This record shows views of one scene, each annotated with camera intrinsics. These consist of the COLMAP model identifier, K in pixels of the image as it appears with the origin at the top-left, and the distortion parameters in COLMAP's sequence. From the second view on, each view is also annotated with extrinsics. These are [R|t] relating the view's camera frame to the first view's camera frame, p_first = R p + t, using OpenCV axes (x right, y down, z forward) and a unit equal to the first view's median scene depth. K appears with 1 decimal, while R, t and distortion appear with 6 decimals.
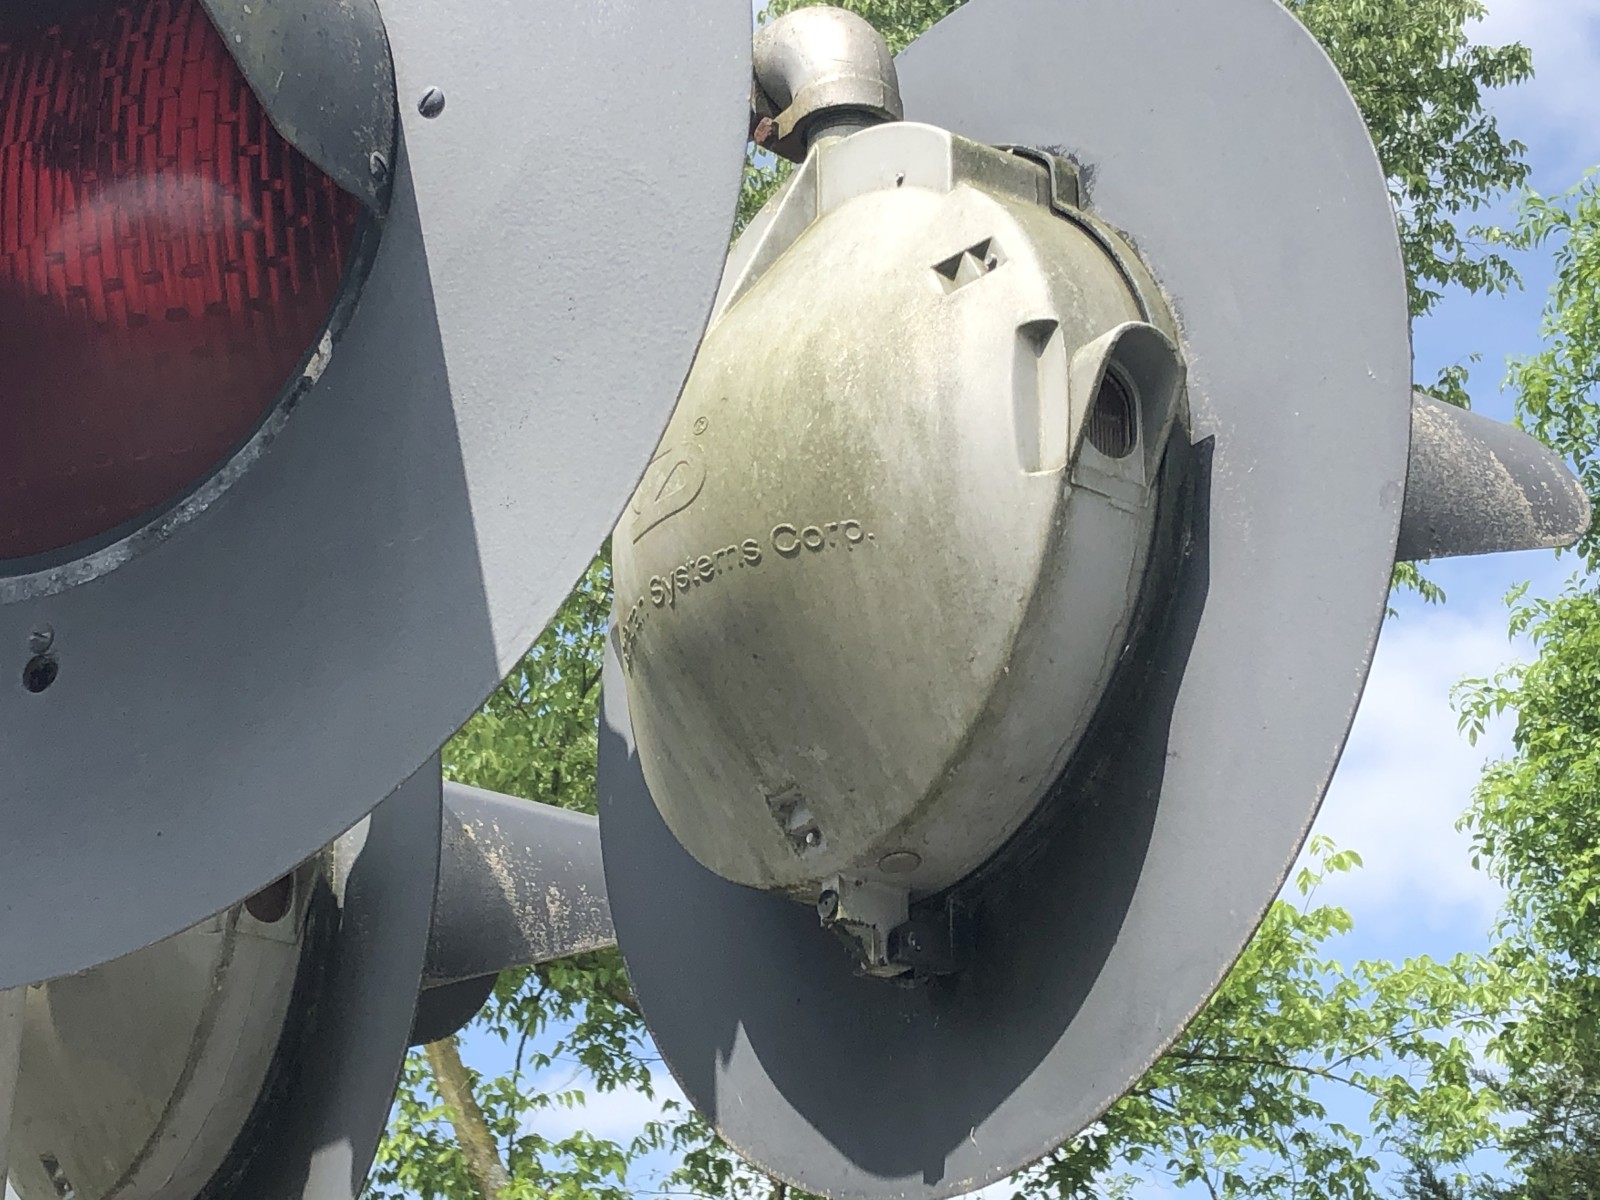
lens RADIAL K [[3042.7, 0, 800.3], [0, 3042.7, 599.2], [0, 0, 1]] dist [0.135158, 0.000000]
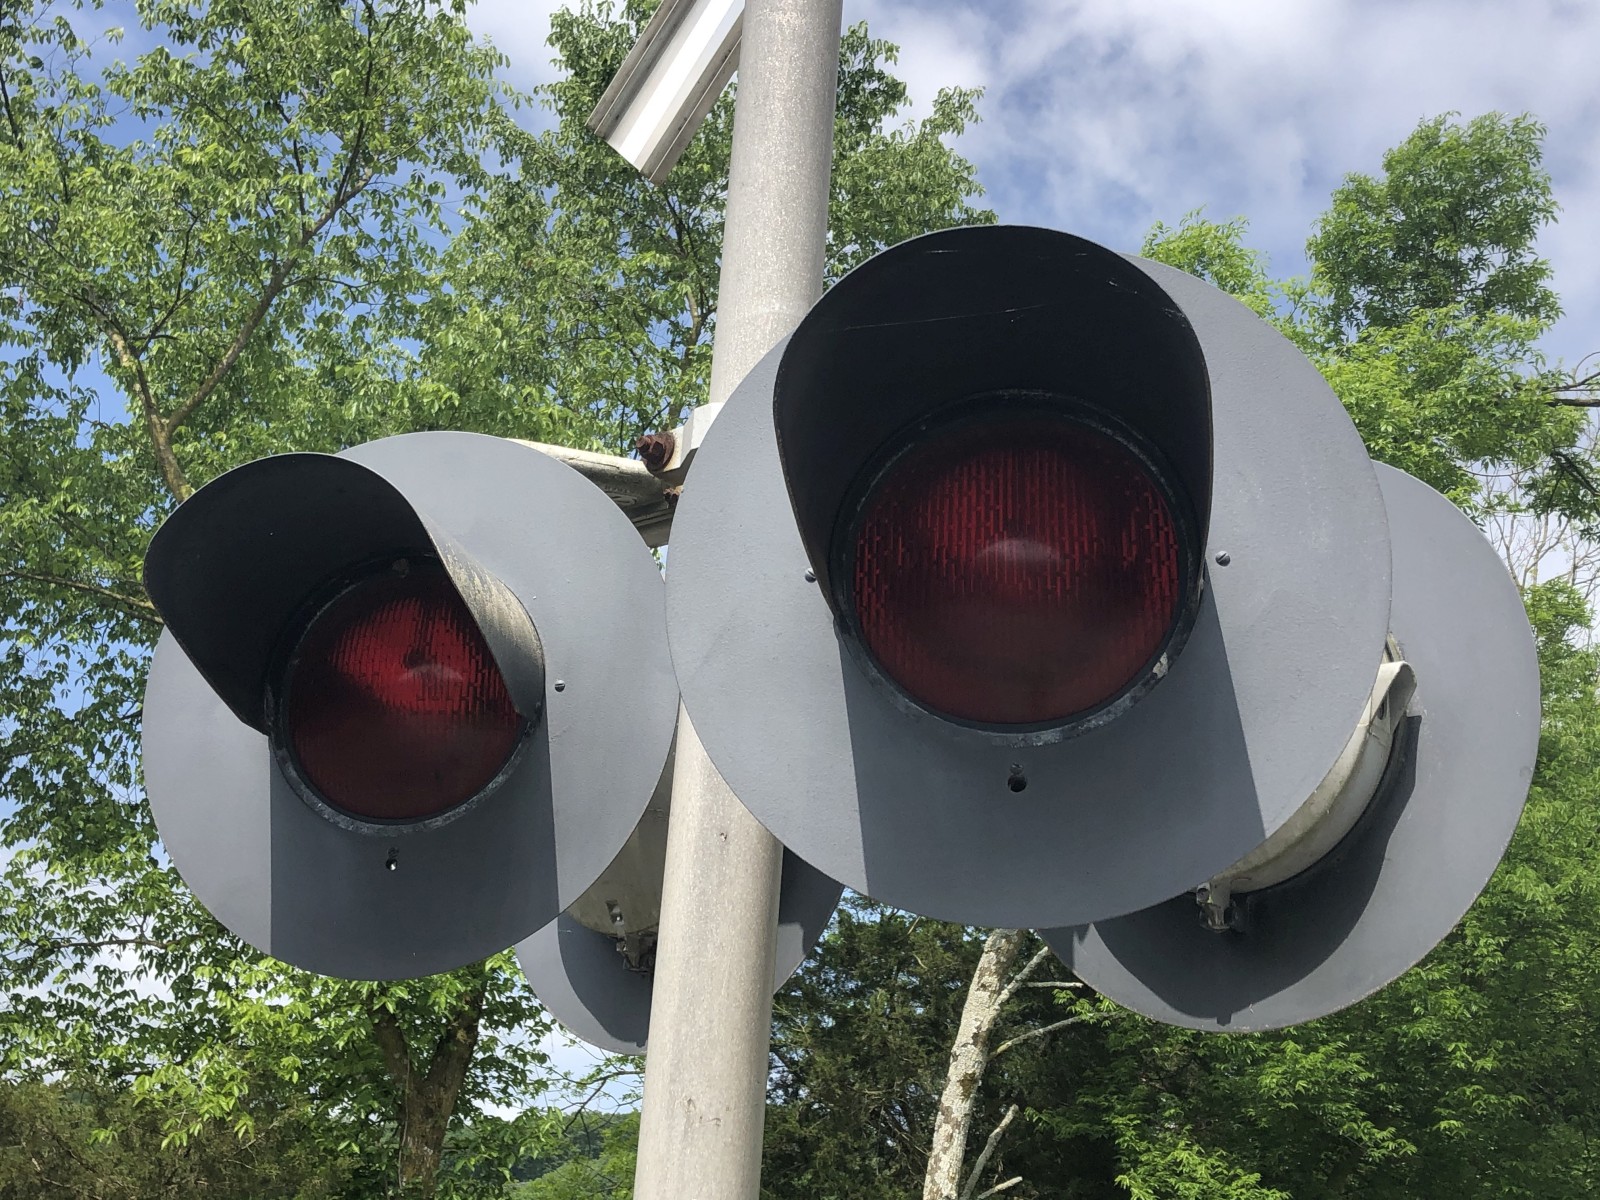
lens RADIAL K [[1905.3, 0, 799.8], [0, 1905.3, 599.9], [0, 0, 1]] dist [-0.012990, 0.000000]
pose [[0.970649, 0.167378, 0.172703, -0.659990], [-0.177319, 0.983181, 0.043730, -0.139323], [-0.162479, -0.073070, 0.984003, -0.325682]]
